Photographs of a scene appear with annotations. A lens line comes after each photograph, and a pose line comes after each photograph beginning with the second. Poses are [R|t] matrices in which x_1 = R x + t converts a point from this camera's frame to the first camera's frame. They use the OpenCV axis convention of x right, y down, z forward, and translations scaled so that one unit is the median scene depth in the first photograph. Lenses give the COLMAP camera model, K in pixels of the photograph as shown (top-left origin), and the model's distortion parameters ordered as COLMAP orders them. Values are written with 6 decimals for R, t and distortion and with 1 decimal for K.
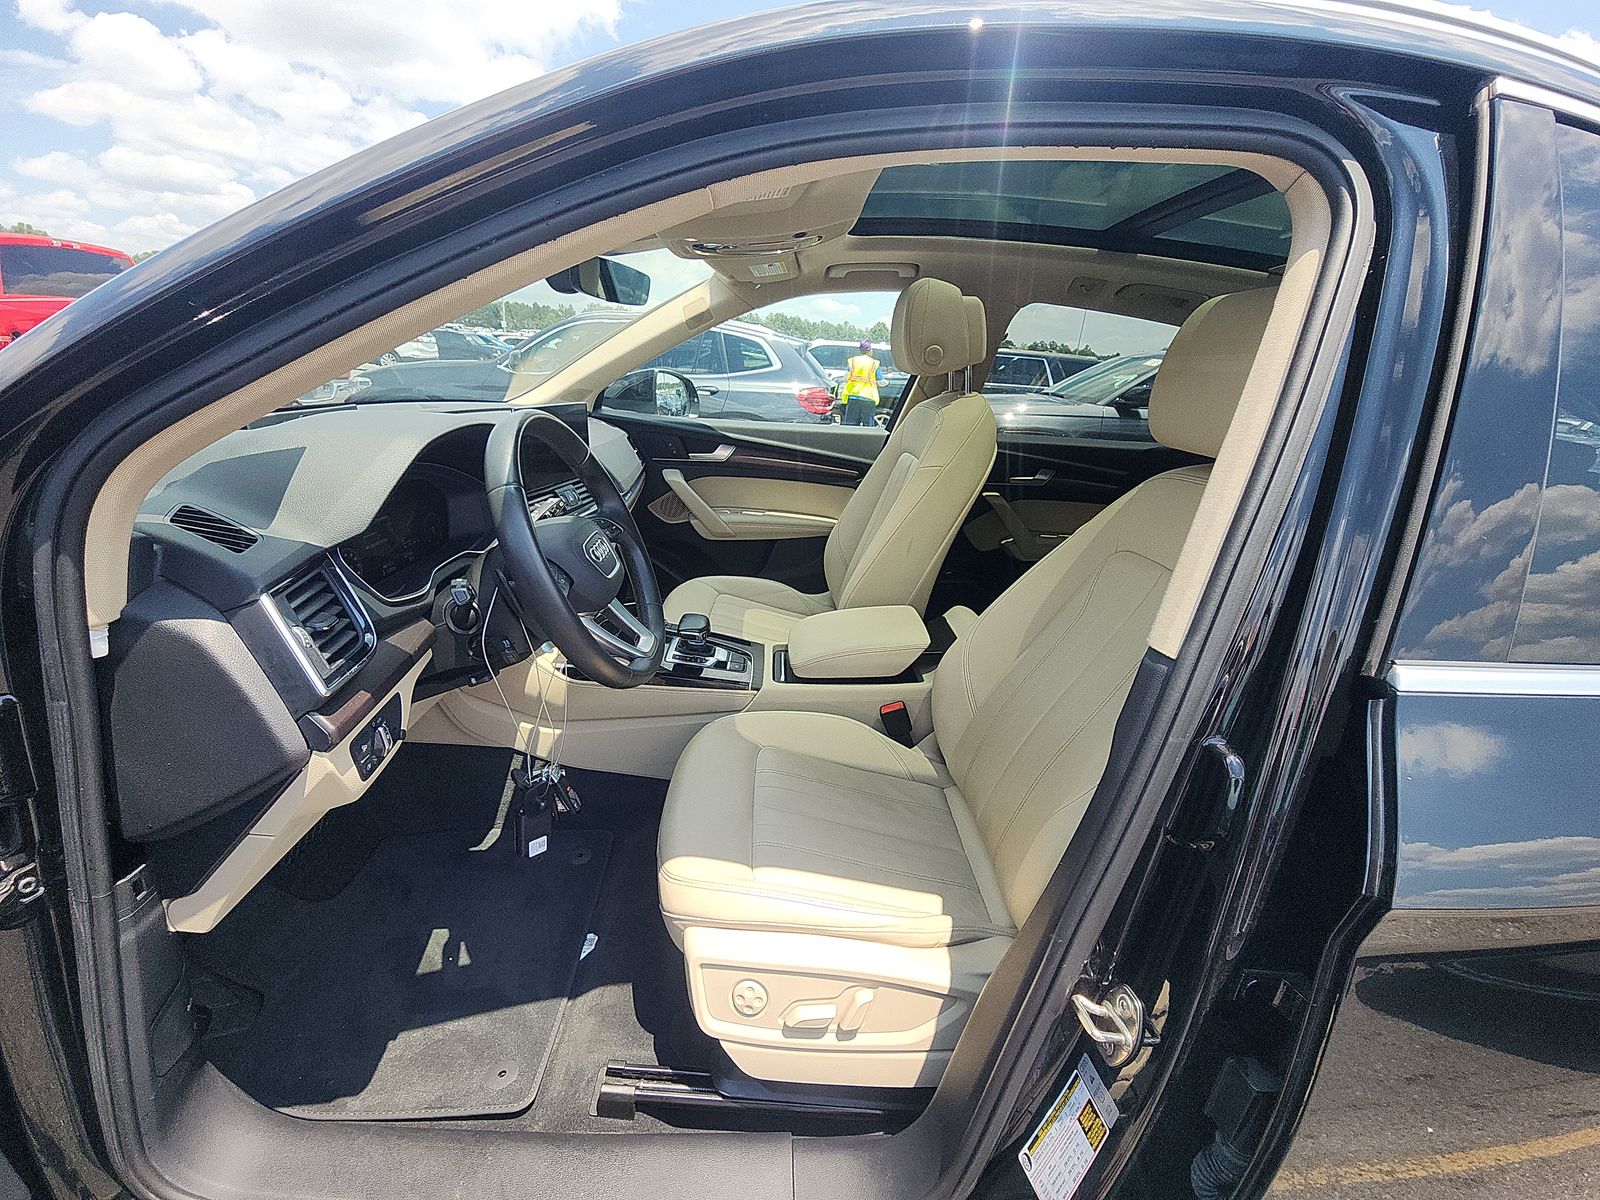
lens RADIAL K [[649.0, 0, 796.3], [0, 649.0, 597.5], [0, 0, 1]] dist [0.021598, -0.017567]
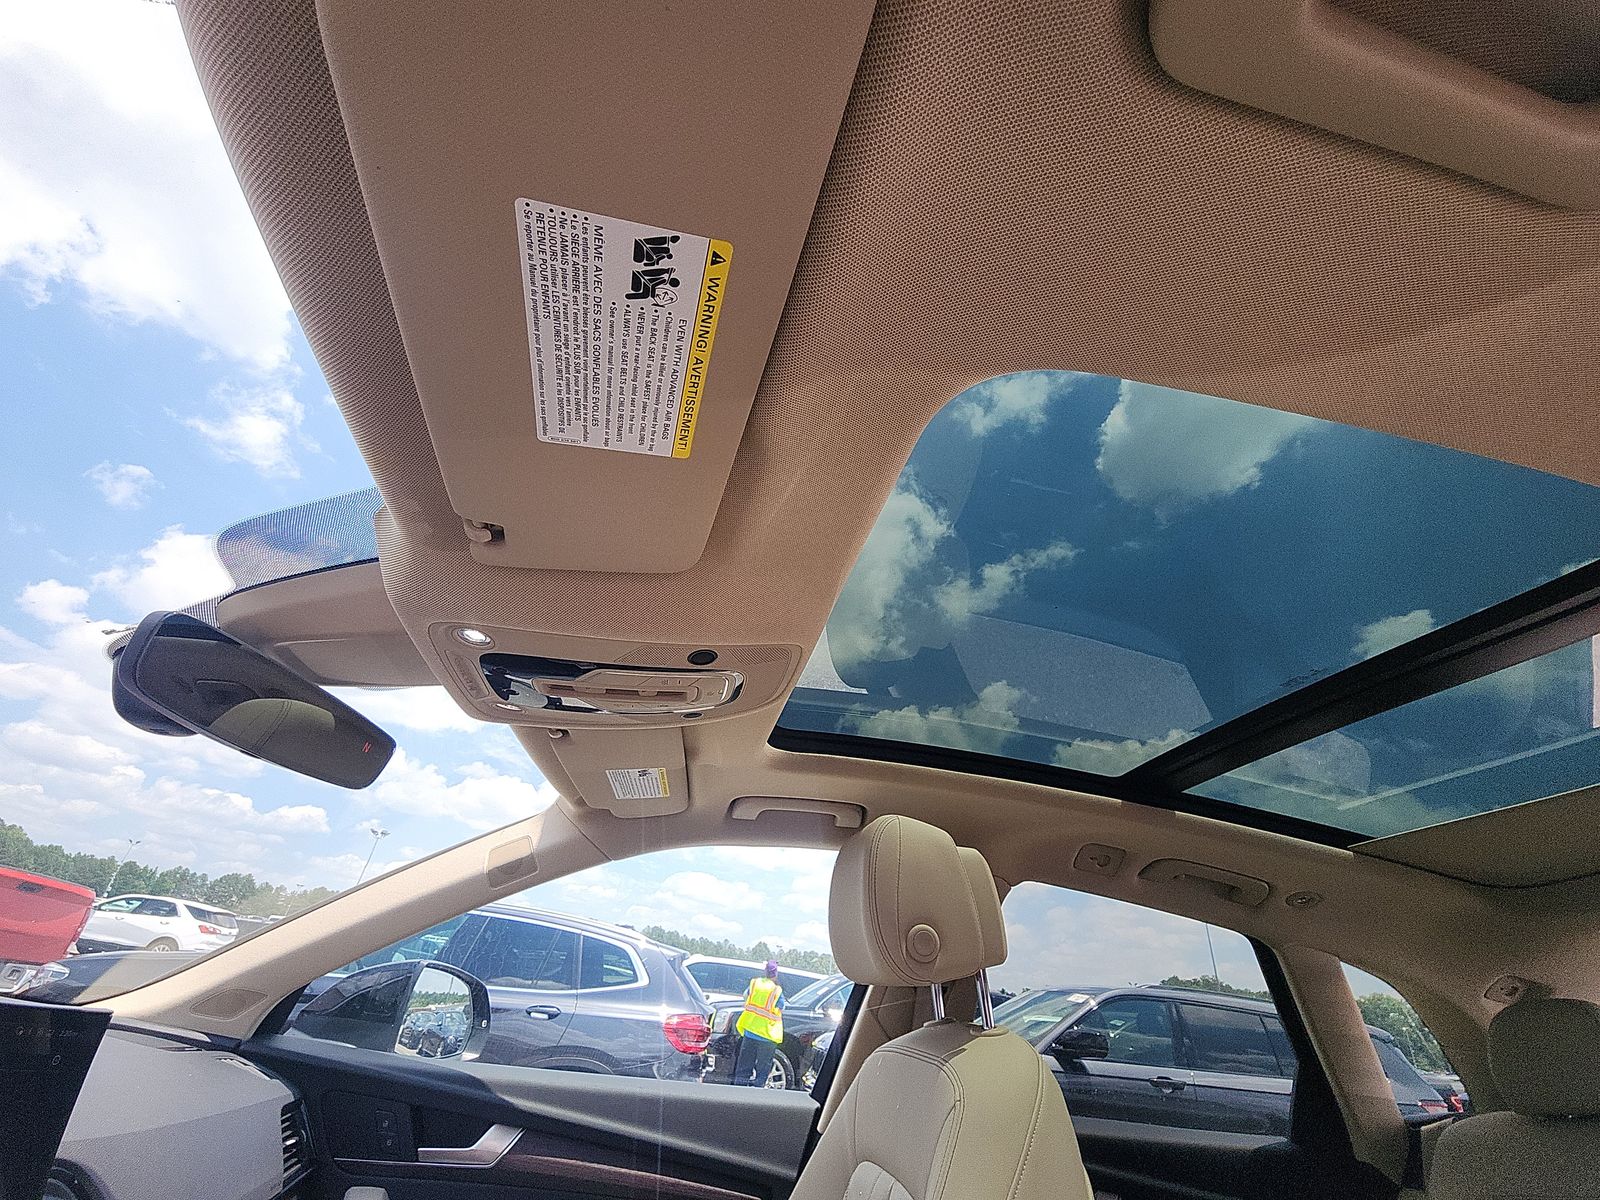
lens RADIAL K [[649.0, 0, 796.3], [0, 649.0, 597.5], [0, 0, 1]] dist [0.021598, -0.017567]
pose [[0.985431, 0.117584, 0.122883, 0.005555], [0.020402, 0.635574, -0.771770, -0.098497], [-0.168849, 0.763033, 0.623915, 0.324520]]
